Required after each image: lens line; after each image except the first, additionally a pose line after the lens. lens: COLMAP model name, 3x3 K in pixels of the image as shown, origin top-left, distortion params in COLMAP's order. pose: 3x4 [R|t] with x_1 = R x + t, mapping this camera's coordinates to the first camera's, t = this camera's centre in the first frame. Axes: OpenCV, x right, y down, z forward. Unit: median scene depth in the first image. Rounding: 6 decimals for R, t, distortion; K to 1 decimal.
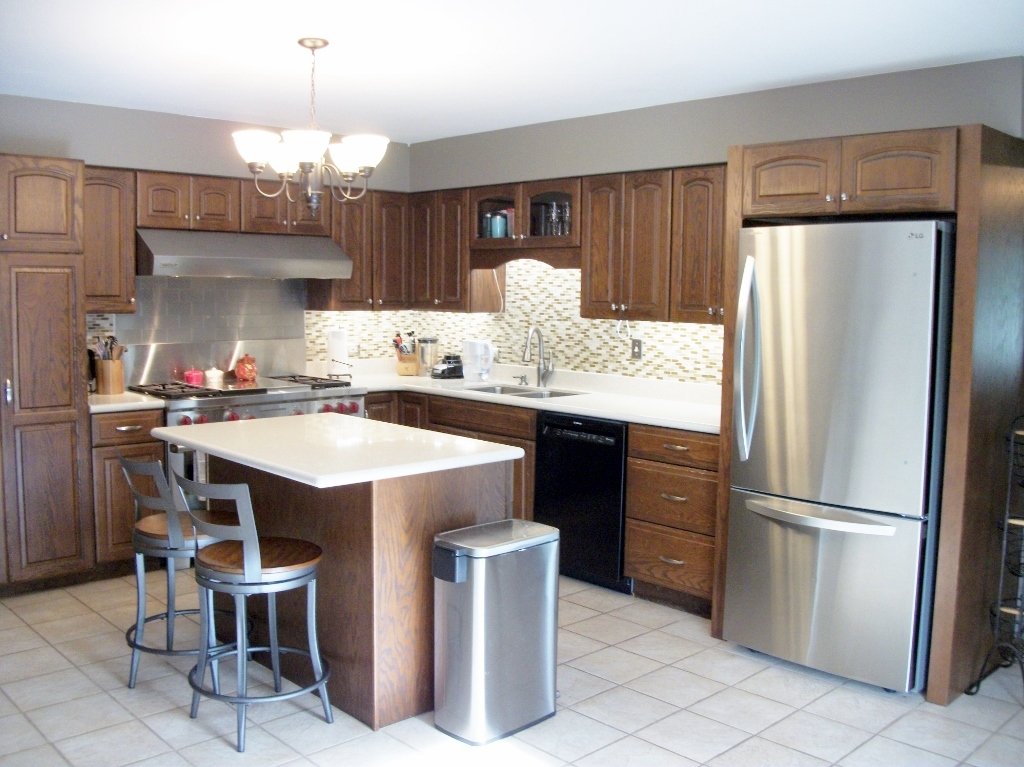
lens RADIAL K [[983.5, 0, 522.0], [0, 983.5, 382.8], [0, 0, 1]] dist [-0.135020, 0.082183]
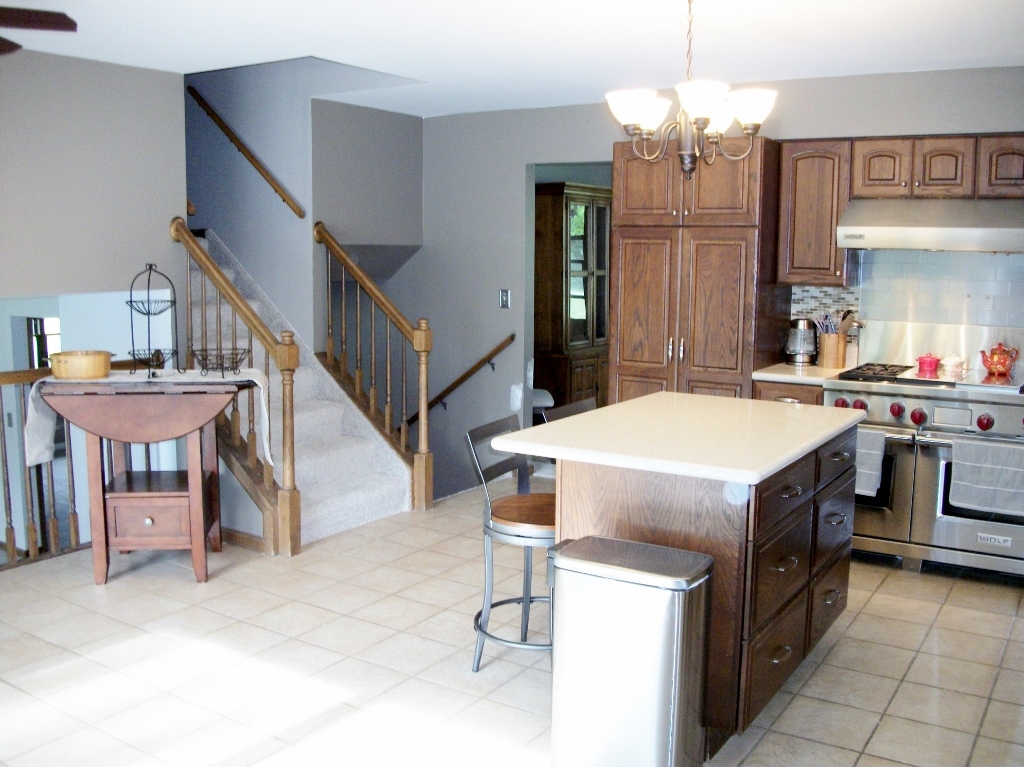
lens RADIAL K [[983.5, 0, 522.0], [0, 983.5, 382.8], [0, 0, 1]] dist [-0.135020, 0.082183]
pose [[0.239636, 0.117859, -0.963682, 0.441293], [-0.100656, 0.990271, 0.096081, -0.035862], [0.965631, 0.073976, 0.249168, 0.425796]]
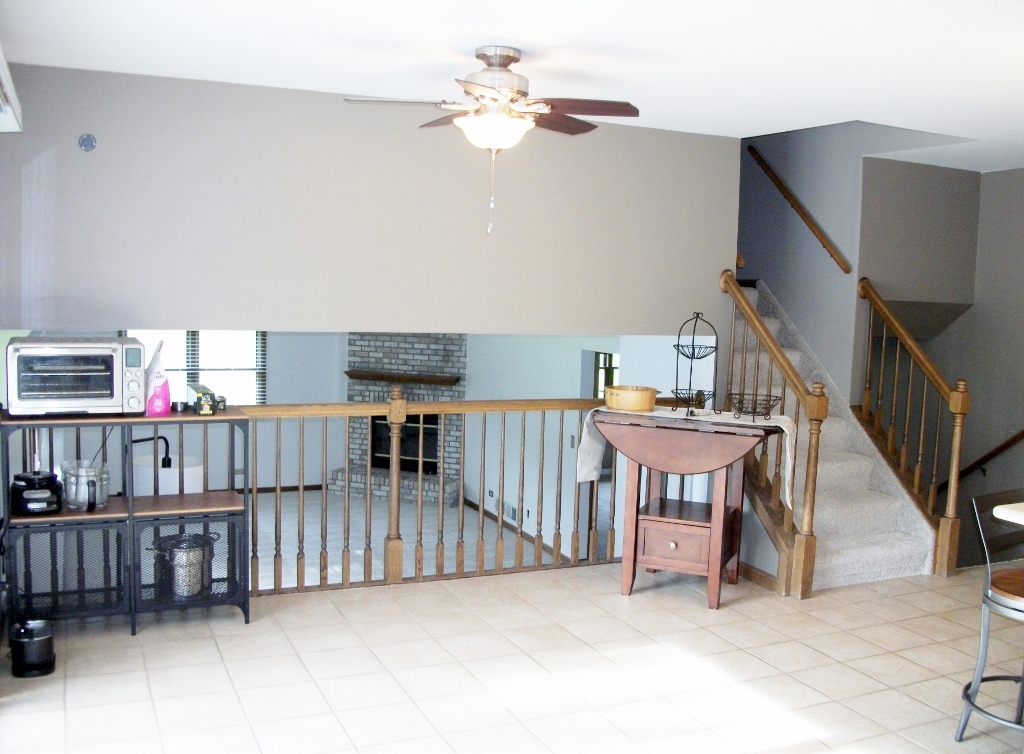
lens RADIAL K [[996.9, 0, 512.0], [0, 996.9, 377.0], [0, 0, 1]] dist [-0.162614, 0.140031]
pose [[-0.324372, 0.062958, -0.943832, 0.501209], [-0.128945, 0.985526, 0.110054, -0.045914], [0.937100, 0.157401, -0.311559, 0.454522]]
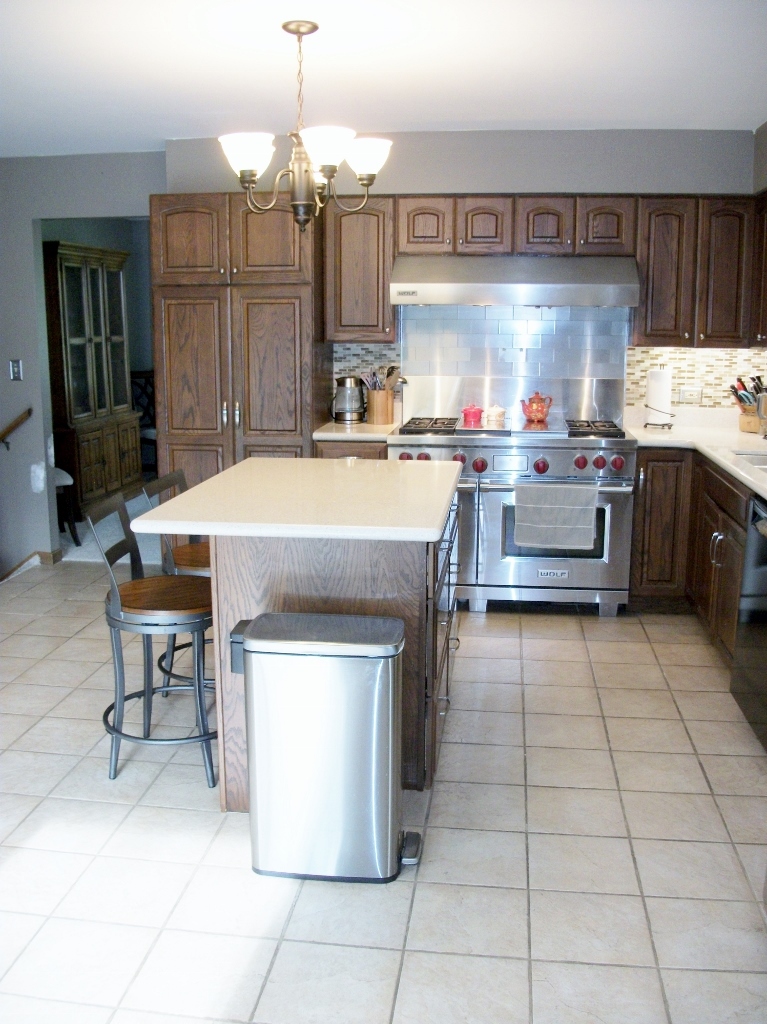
lens RADIAL K [[983.5, 0, 375.8], [0, 983.5, 518.0], [0, 0, 1]] dist [-0.135020, 0.082183]
pose [[0.621368, 0.142630, -0.770428, 0.359957], [-0.067505, 0.989381, 0.128720, -0.022307], [0.780606, -0.027975, 0.624397, 0.336507]]
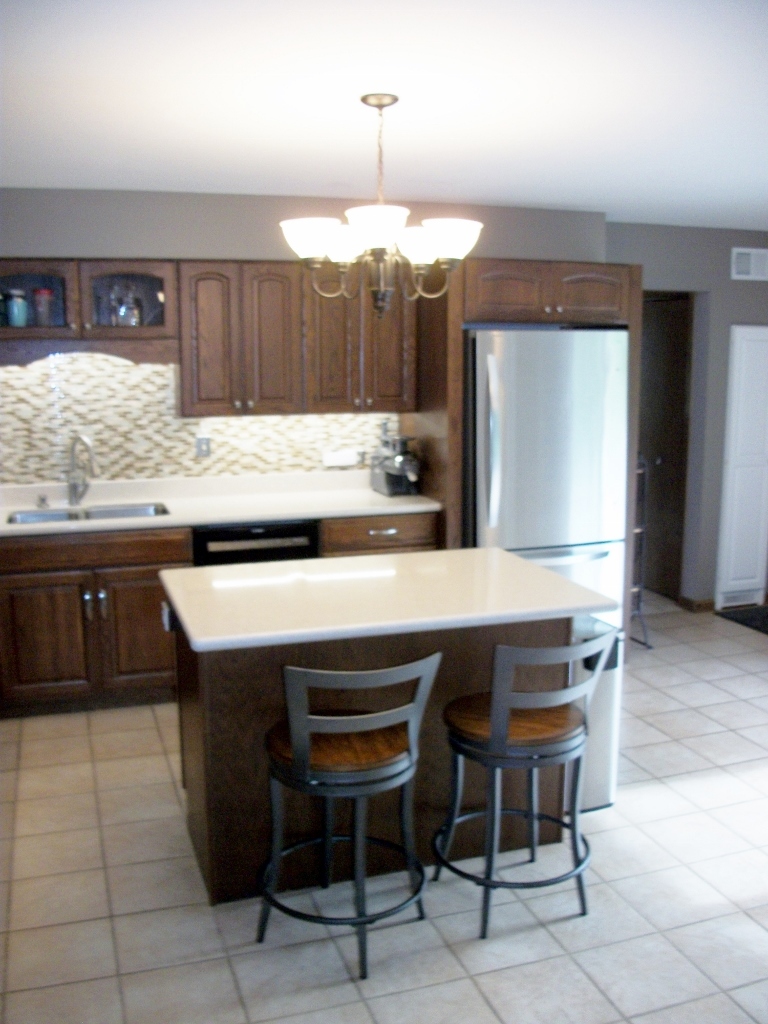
lens RADIAL K [[983.5, 0, 376.3], [0, 983.5, 518.0], [0, 0, 1]] dist [-0.135020, 0.082183]
pose [[0.428556, -0.164822, 0.888354, -0.651534], [0.098174, 0.985893, 0.135559, -0.077600], [-0.898165, 0.029118, 0.438692, 0.438833]]
